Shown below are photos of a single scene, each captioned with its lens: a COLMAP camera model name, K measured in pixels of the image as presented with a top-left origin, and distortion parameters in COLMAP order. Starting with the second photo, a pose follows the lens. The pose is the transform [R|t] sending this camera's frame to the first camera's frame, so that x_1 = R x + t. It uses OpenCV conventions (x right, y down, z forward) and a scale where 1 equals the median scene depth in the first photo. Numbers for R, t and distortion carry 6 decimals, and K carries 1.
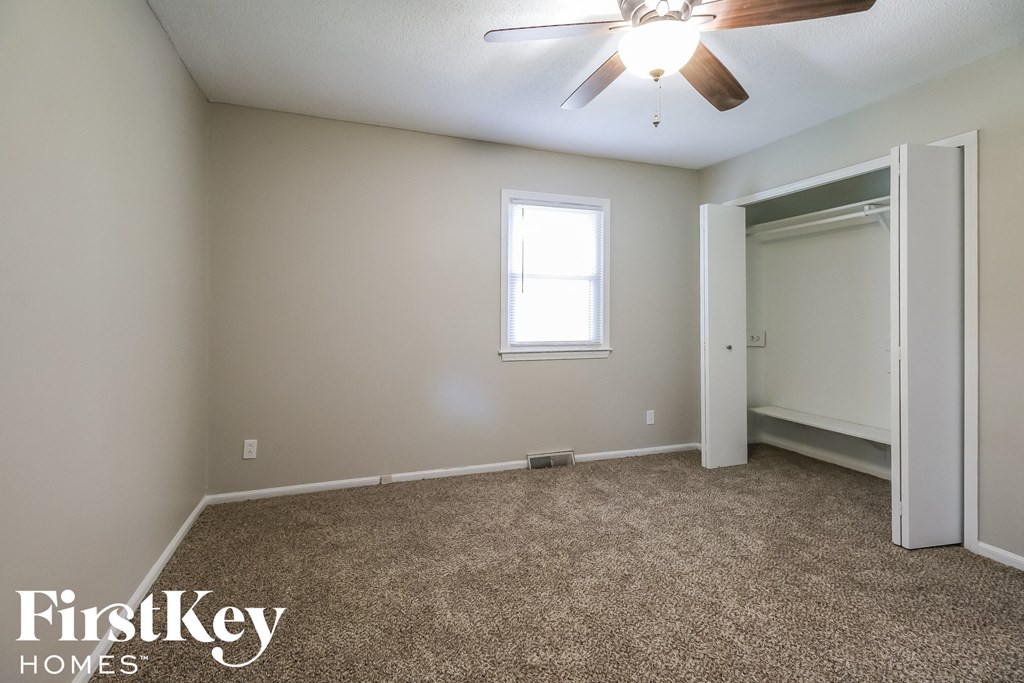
lens RADIAL K [[478.2, 0, 521.4], [0, 478.2, 320.5], [0, 0, 1]] dist [-0.017000, -0.004529]
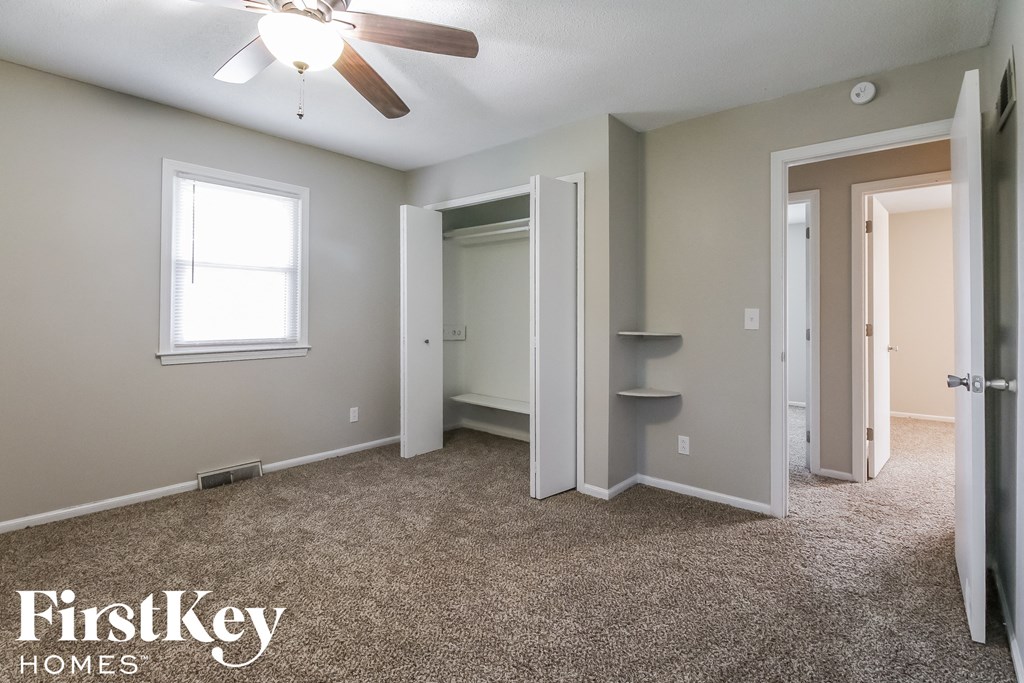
lens RADIAL K [[478.2, 0, 542.1], [0, 478.2, 310.0], [0, 0, 1]] dist [-0.017000, -0.004529]
pose [[0.846040, 0.008081, 0.533058, 0.106895], [0.000004, 0.999885, -0.015164, 0.002936], [-0.533119, 0.012831, 0.845943, -0.056446]]
